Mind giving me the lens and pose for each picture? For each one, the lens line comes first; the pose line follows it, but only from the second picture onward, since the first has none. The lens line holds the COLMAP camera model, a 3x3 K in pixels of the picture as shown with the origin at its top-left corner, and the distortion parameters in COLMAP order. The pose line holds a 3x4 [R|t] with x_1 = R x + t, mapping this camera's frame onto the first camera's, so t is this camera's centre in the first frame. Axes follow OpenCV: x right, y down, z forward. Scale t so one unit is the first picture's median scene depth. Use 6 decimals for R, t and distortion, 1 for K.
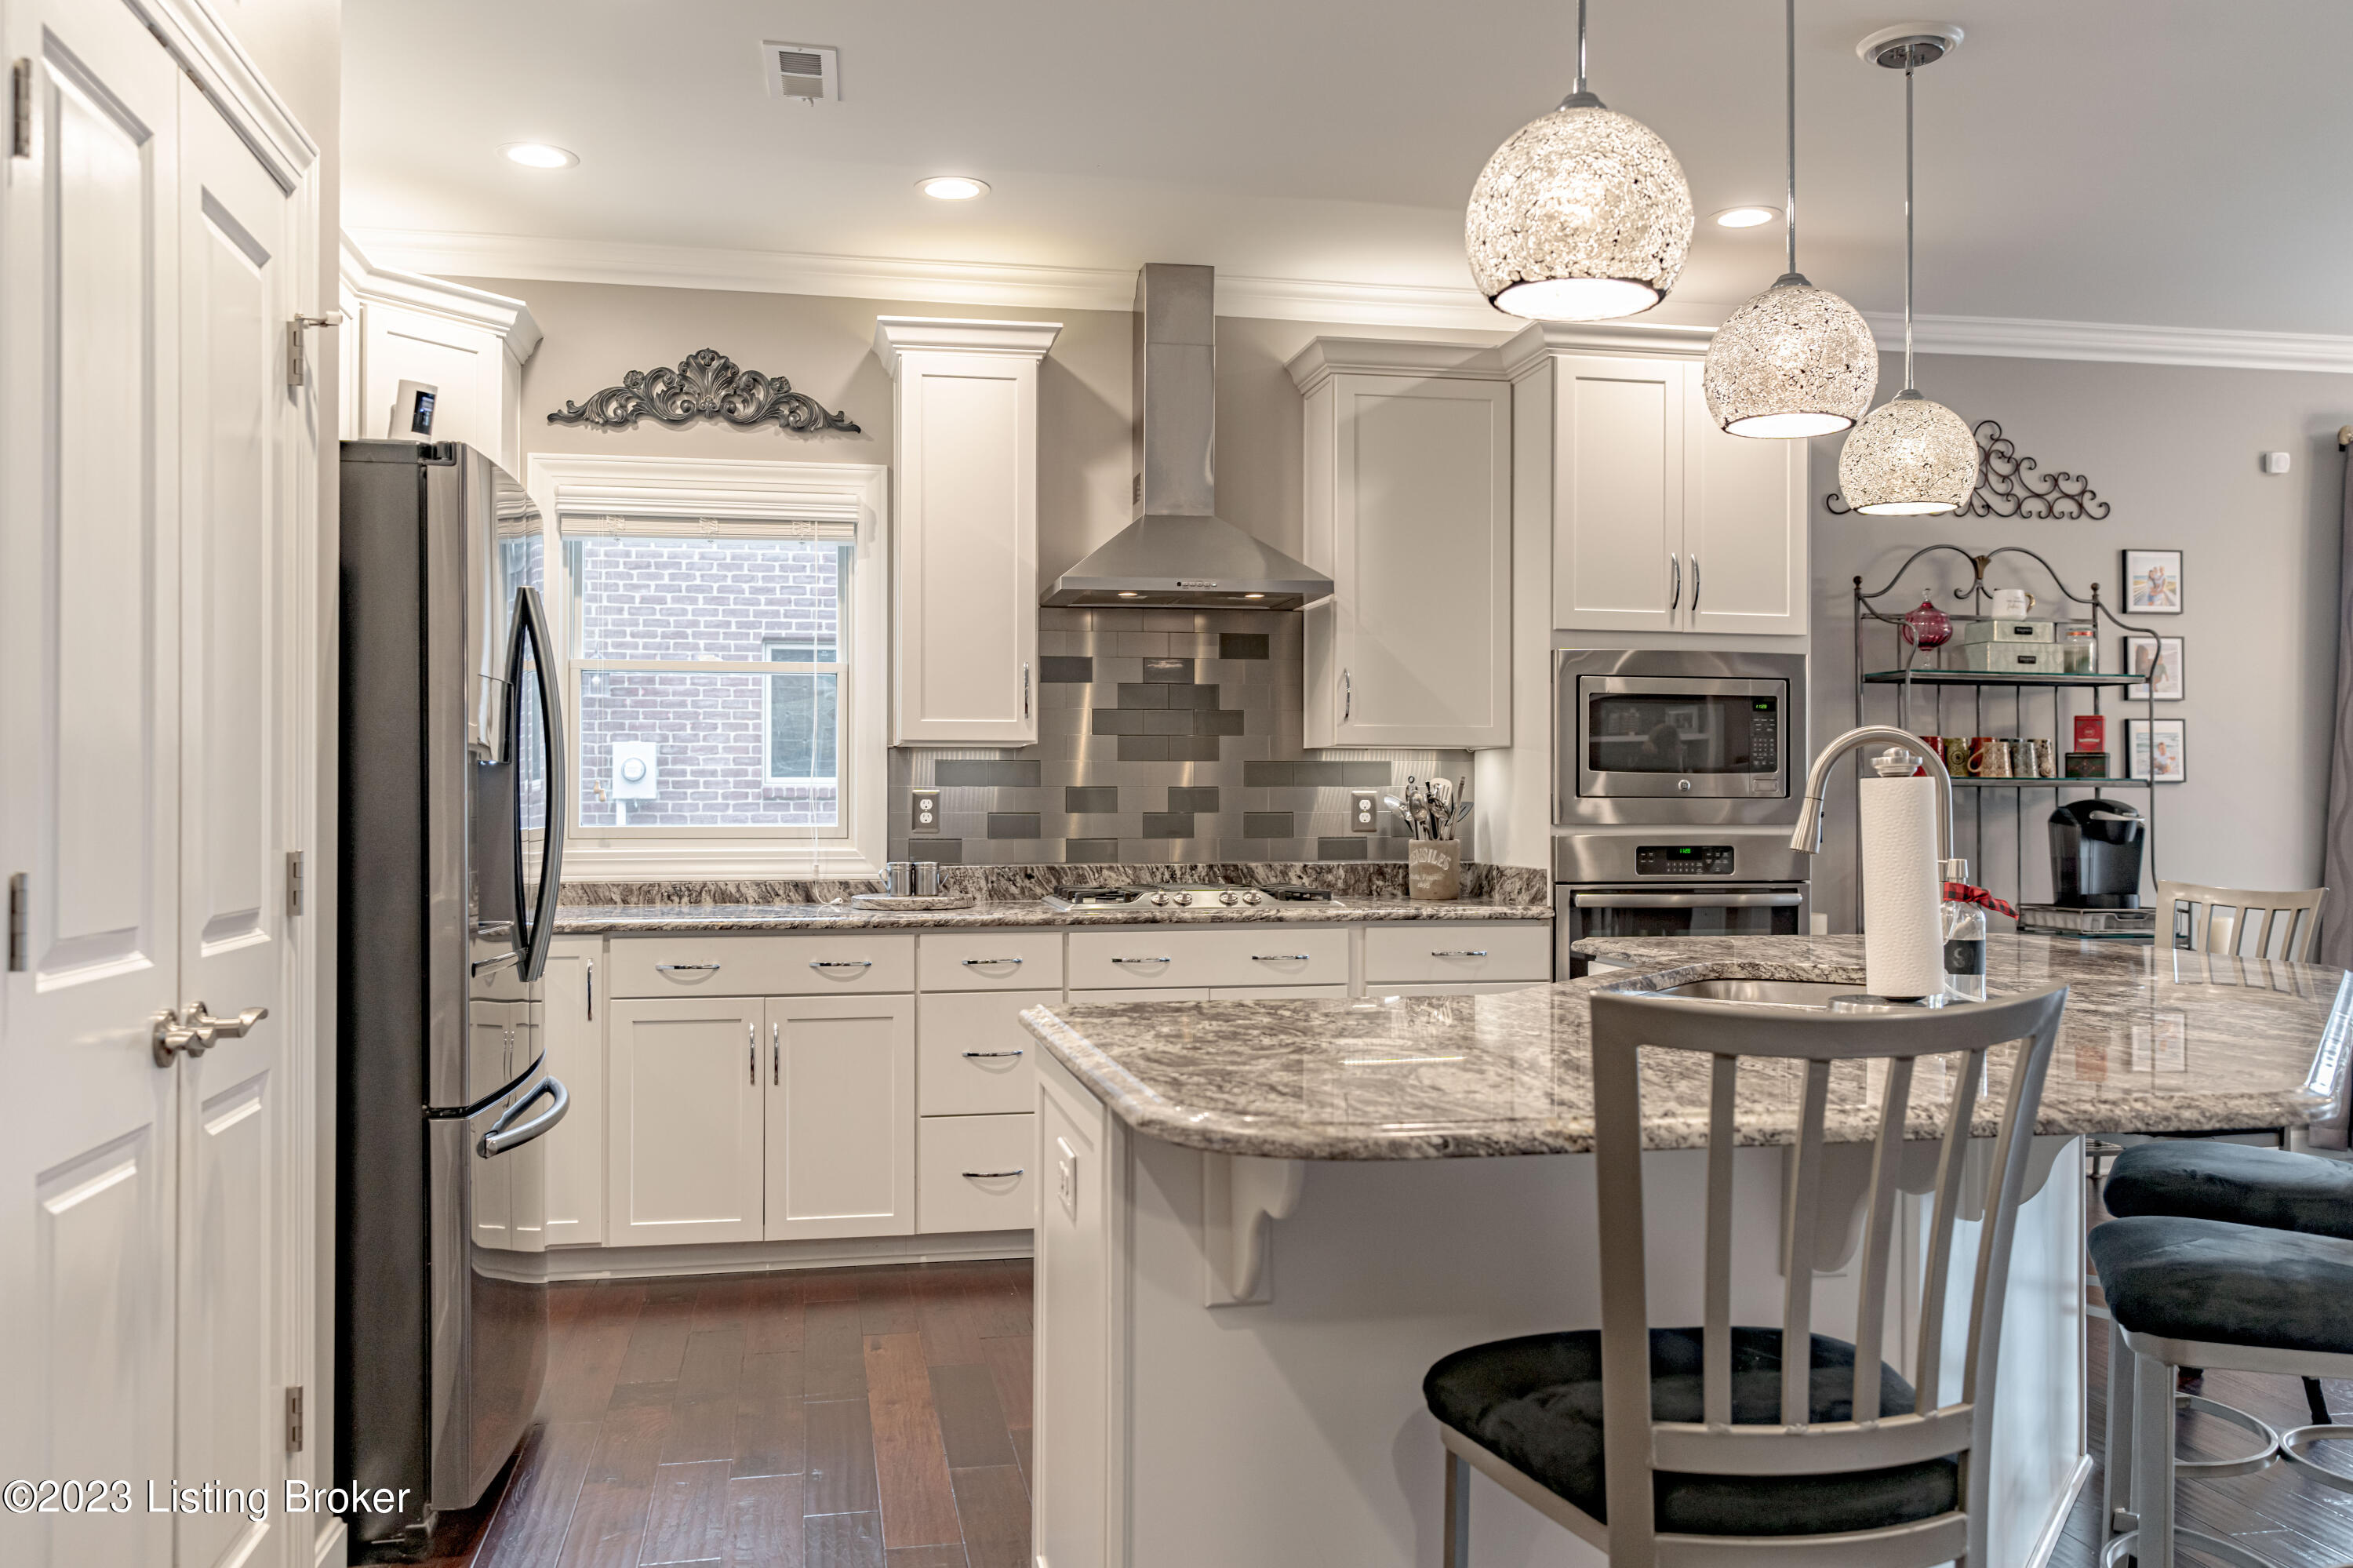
lens RADIAL K [[1872.6, 0, 1170.4], [0, 1872.6, 788.4], [0, 0, 1]] dist [-0.005248, 0.007190]
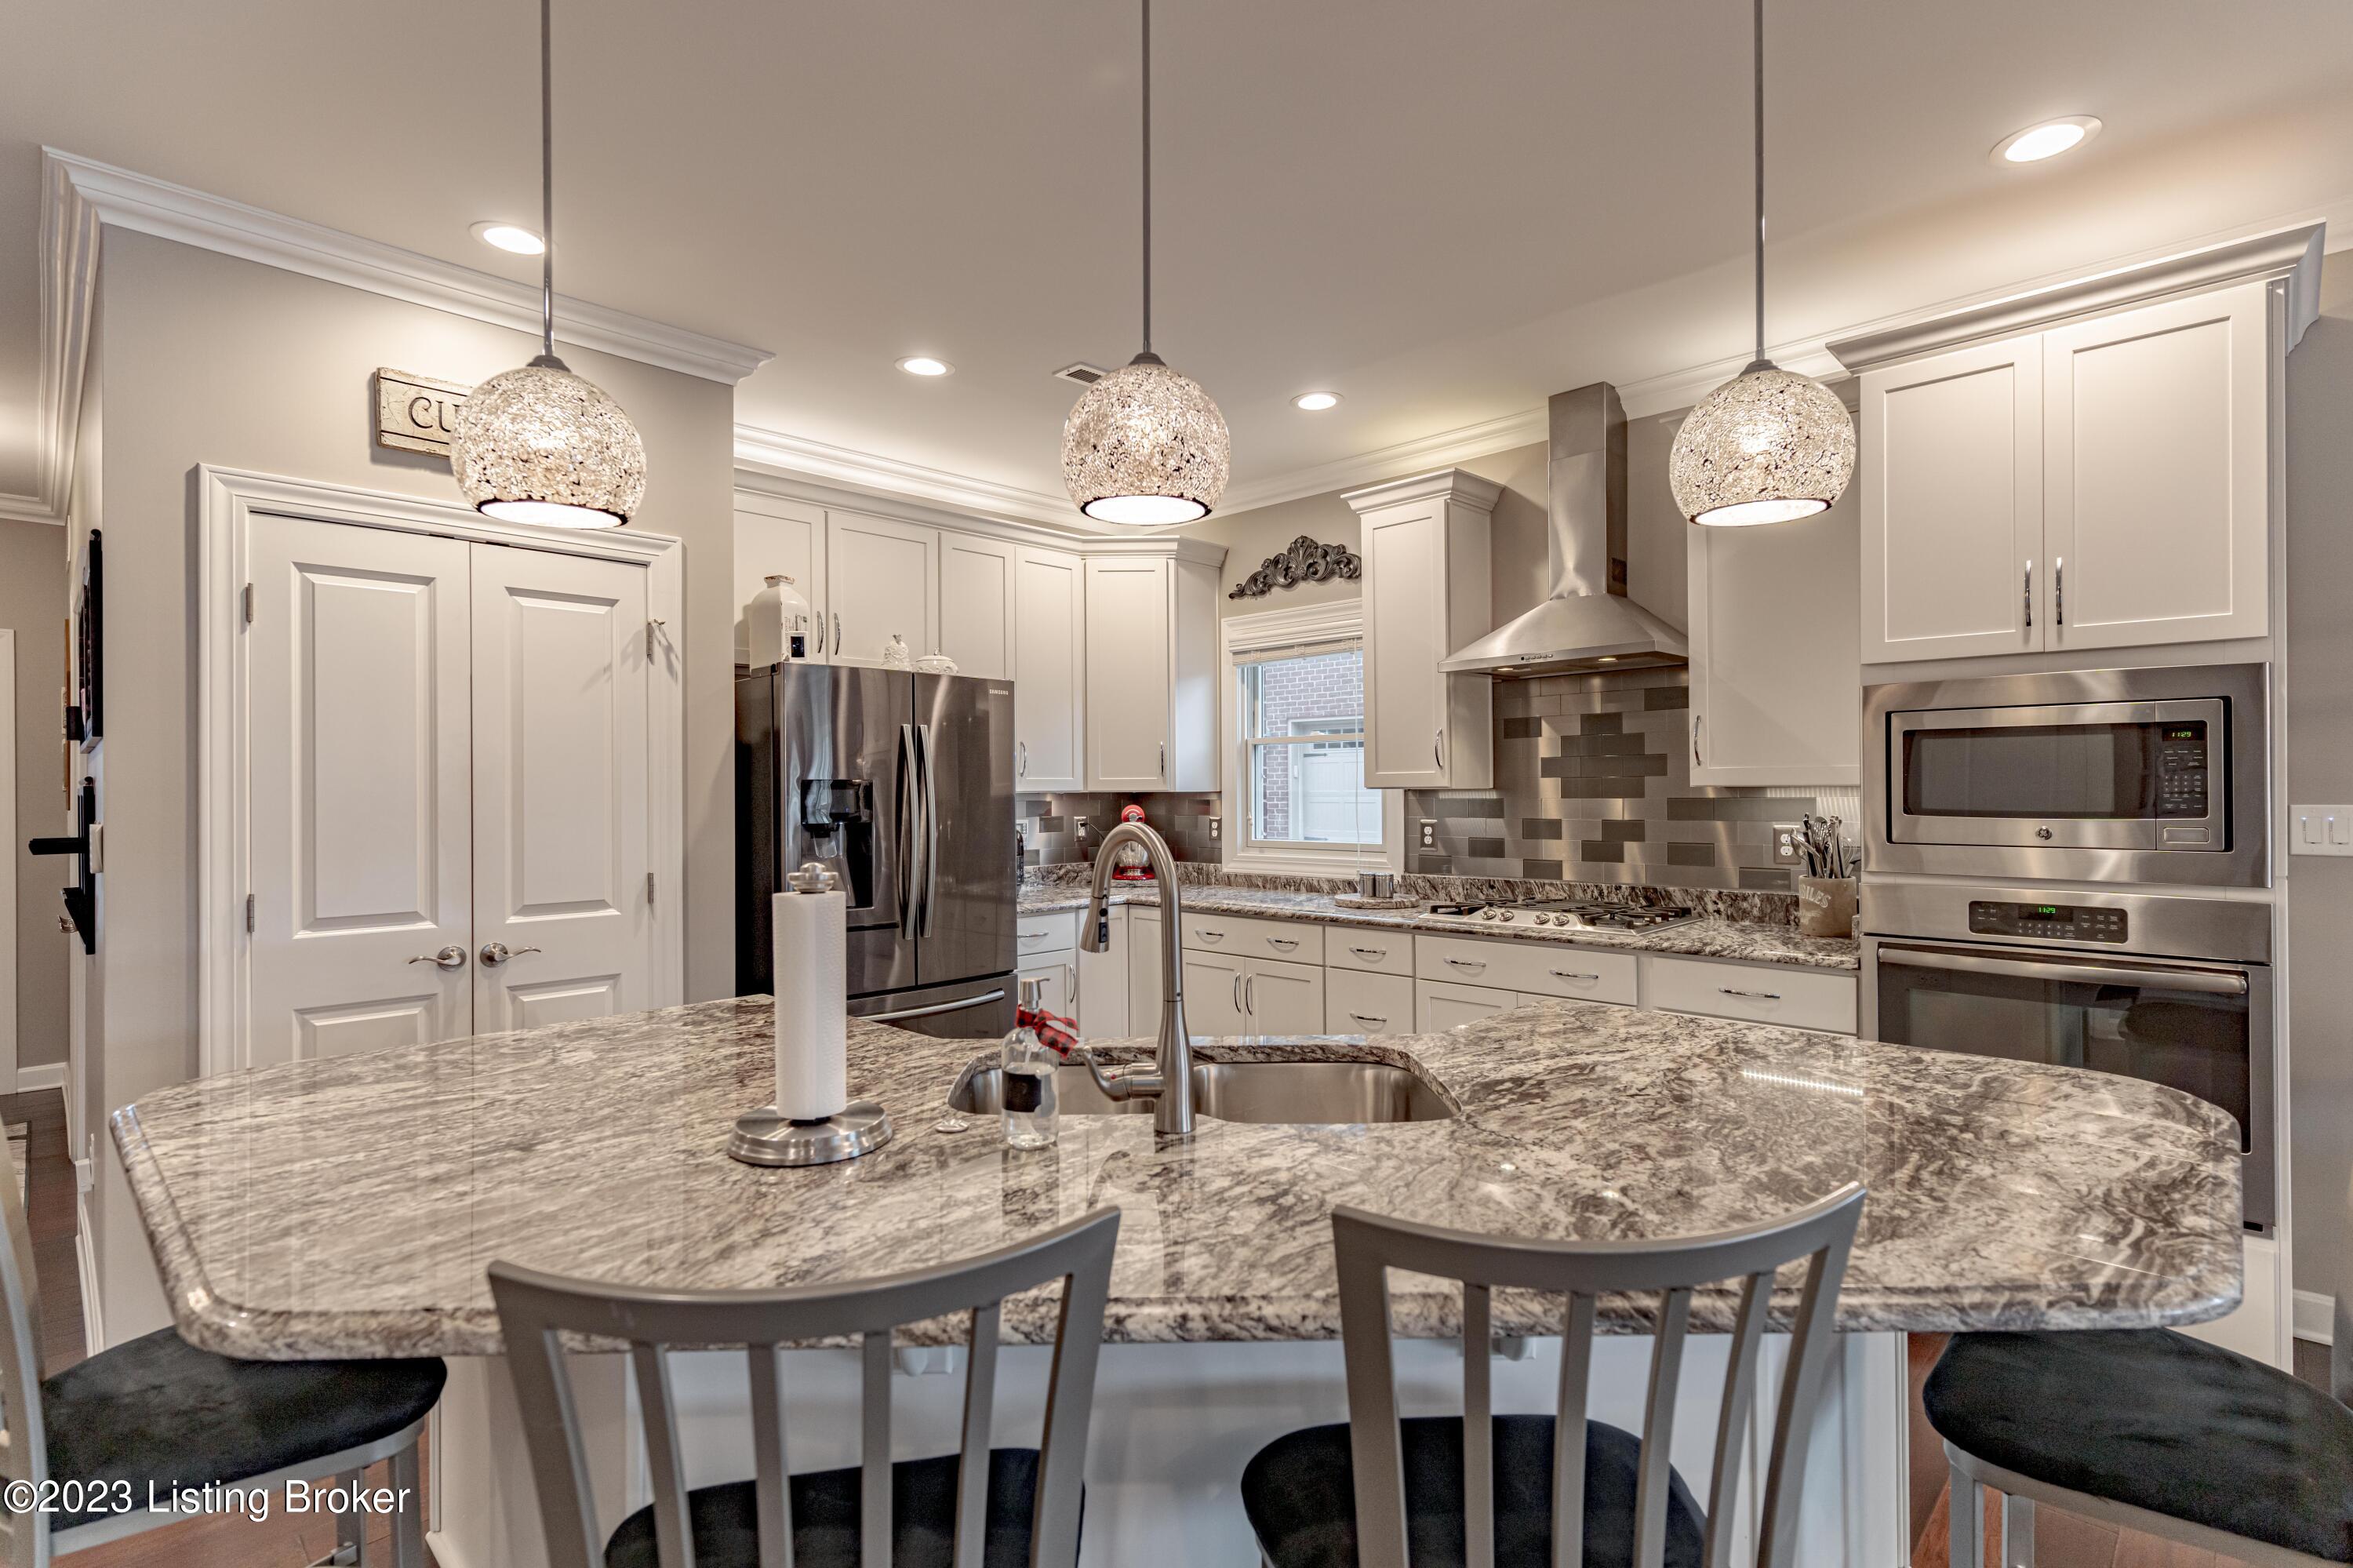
lens RADIAL K [[1114.4, 0, 1169.8], [0, 1114.4, 785.5], [0, 0, 1]] dist [-0.001893, 0.001651]
pose [[0.568379, -0.008732, -0.822720, 0.450709], [0.015556, 0.999879, 0.000135, -0.028473], [0.822620, -0.012875, 0.568446, 0.375781]]
